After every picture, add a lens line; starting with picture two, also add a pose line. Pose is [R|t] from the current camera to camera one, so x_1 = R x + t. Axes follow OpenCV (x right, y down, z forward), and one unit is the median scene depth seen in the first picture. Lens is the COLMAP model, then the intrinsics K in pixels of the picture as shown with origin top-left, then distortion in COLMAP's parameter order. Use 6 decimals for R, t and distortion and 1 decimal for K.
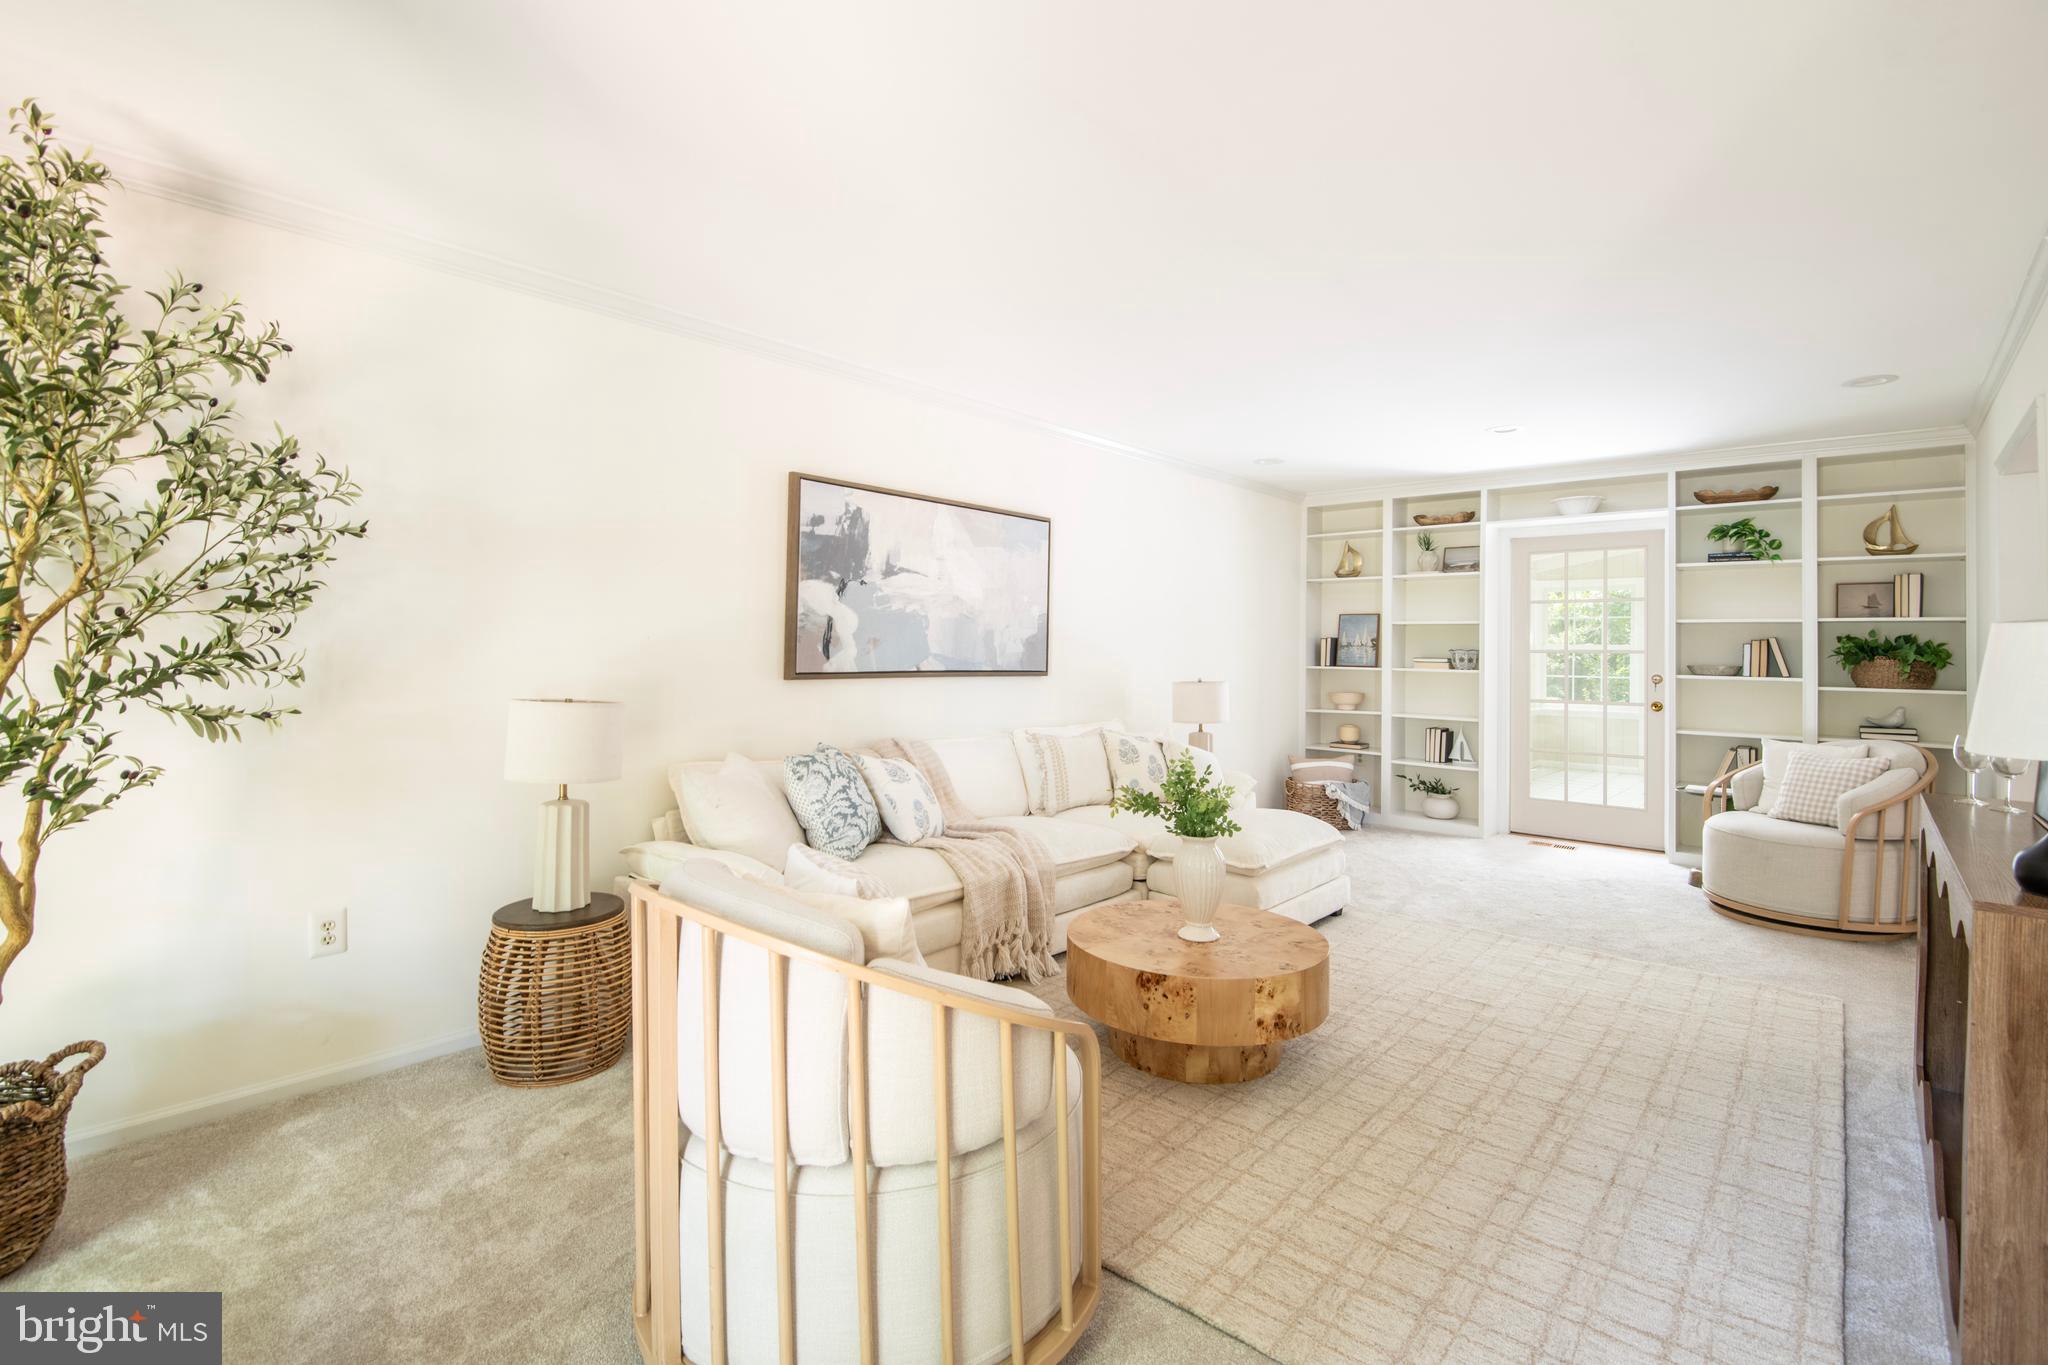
lens RADIAL K [[952.8, 0, 1013.6], [0, 952.8, 652.0], [0, 0, 1]] dist [-0.000214, -0.016610]
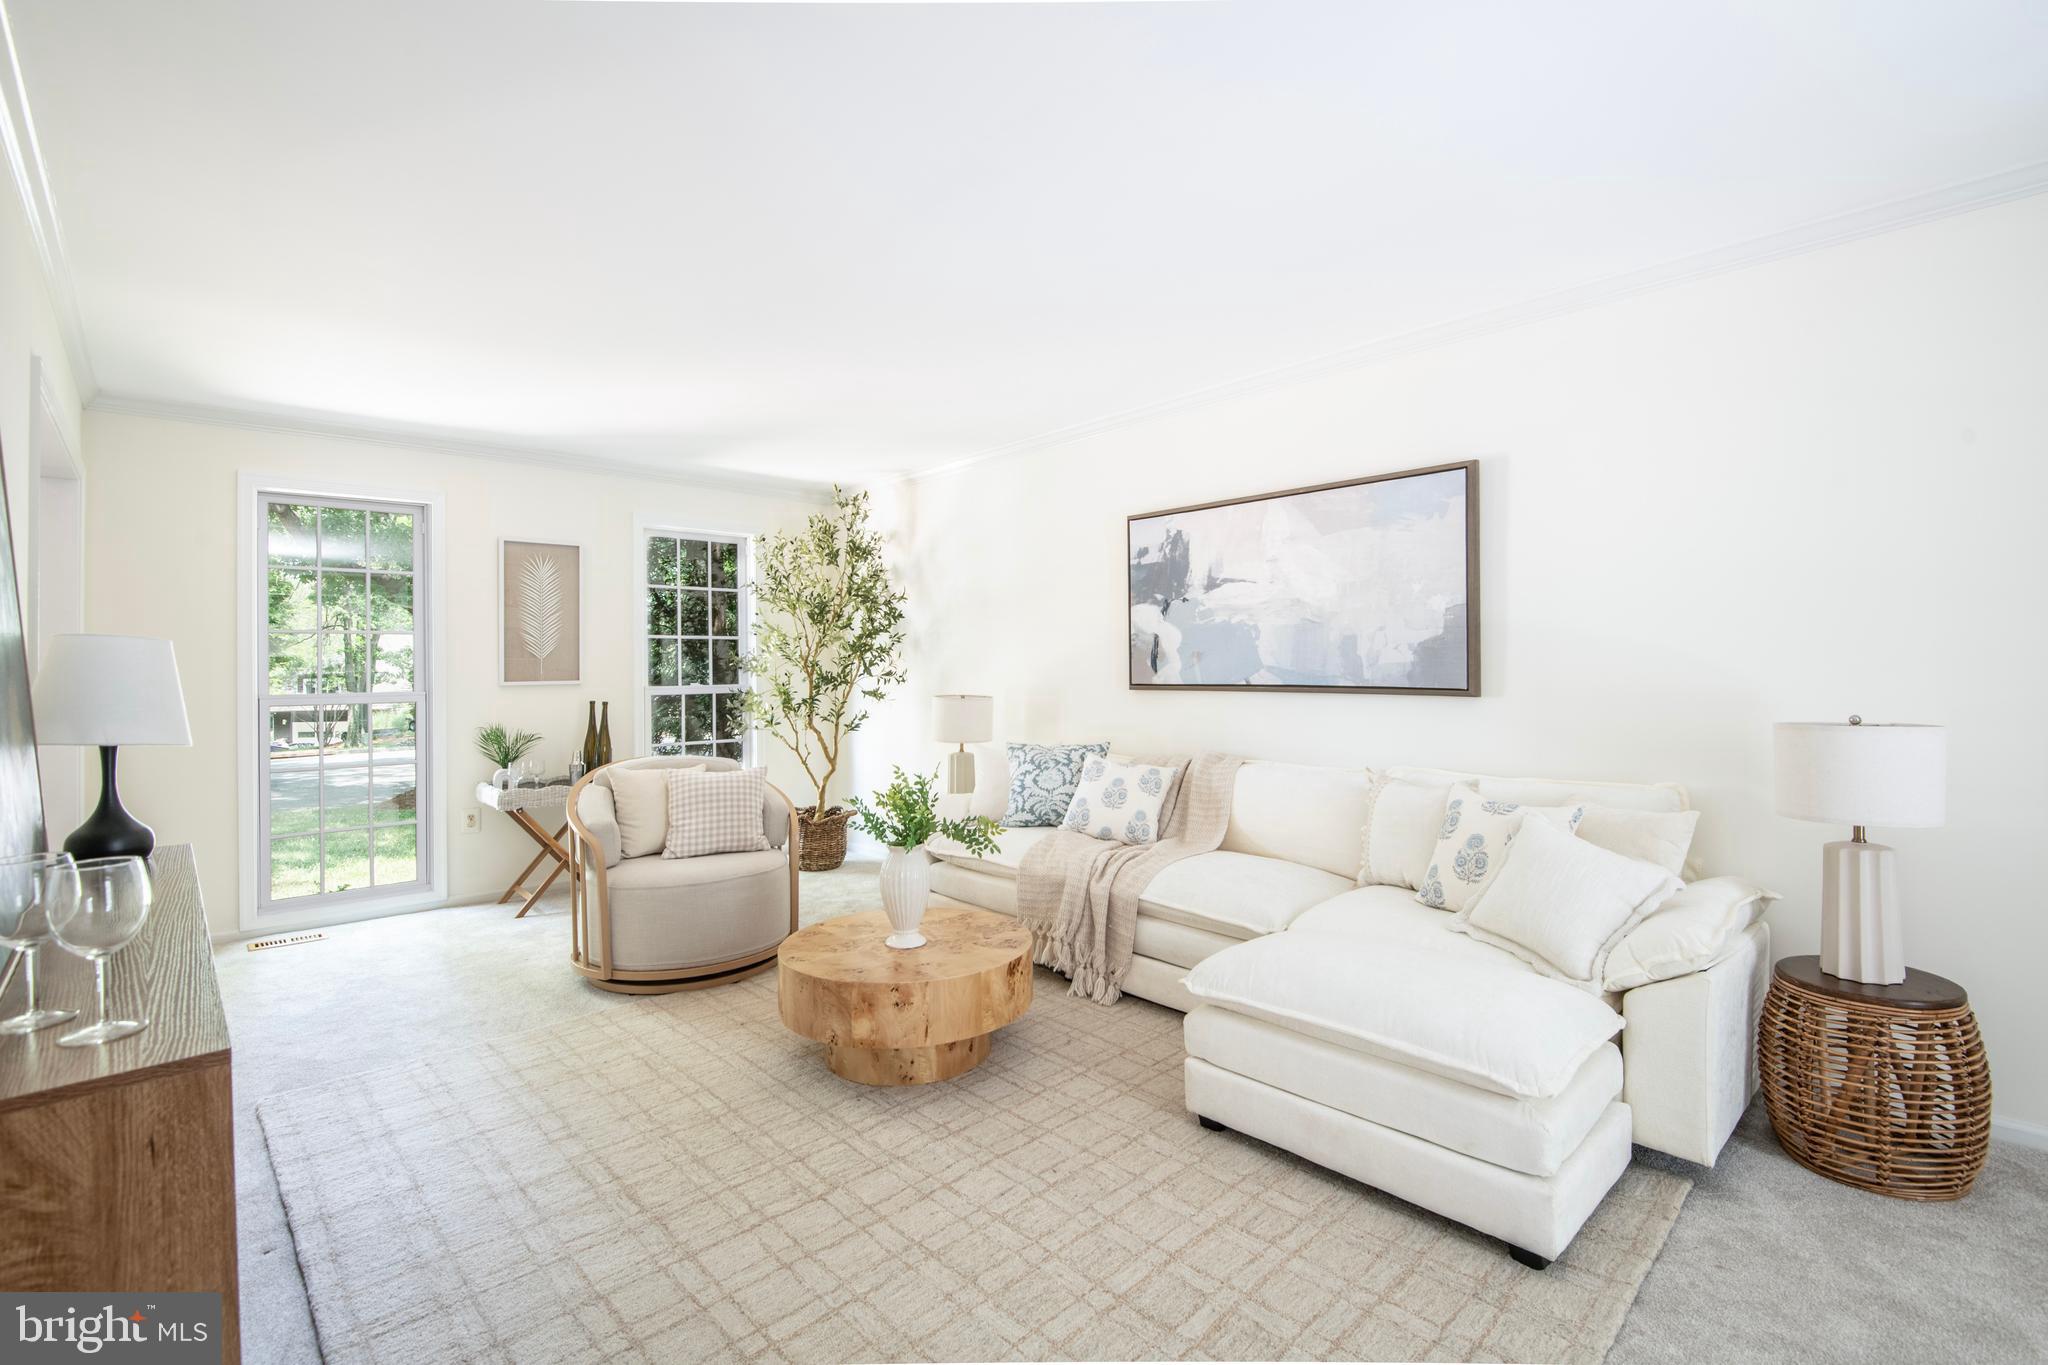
lens RADIAL K [[932.4, 0, 1022.1], [0, 932.4, 660.4], [0, 0, 1]] dist [0.010680, -0.014453]
pose [[-0.098389, -0.009969, -0.995098, 0.906144], [0.014528, 0.999829, -0.011453, 0.003650], [0.995042, -0.015584, -0.098227, 0.936341]]
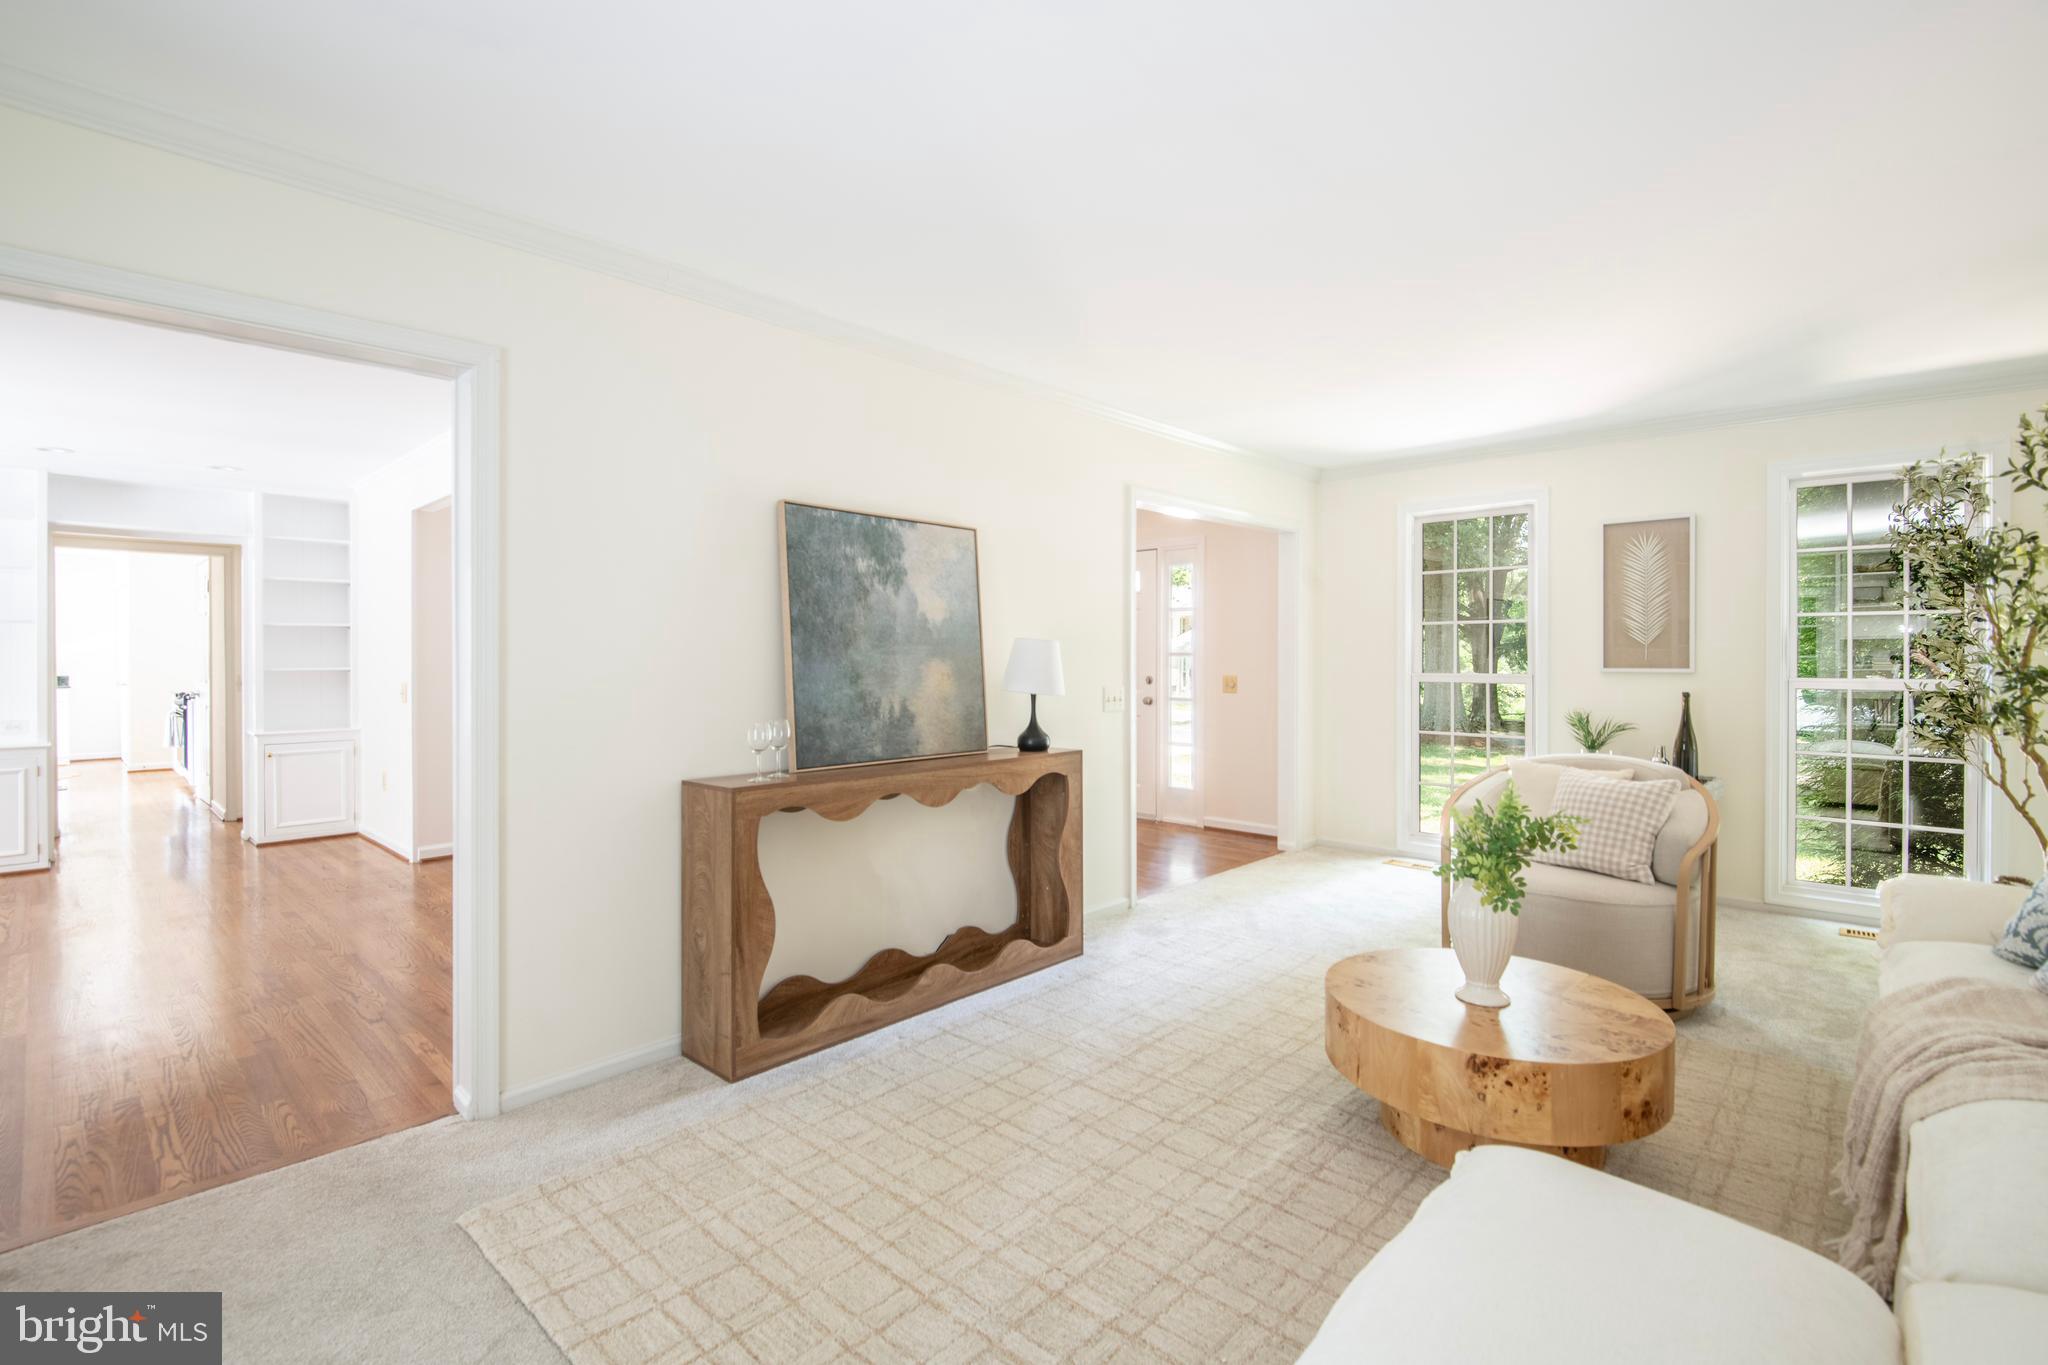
lens RADIAL K [[932.4, 0, 1022.1], [0, 932.4, 660.4], [0, 0, 1]] dist [0.010680, -0.014453]
pose [[-0.998790, -0.003894, 0.049030, 0.427226], [-0.003942, 0.999992, -0.000868, 0.001277], [-0.049026, -0.001060, -0.998797, 1.404595]]
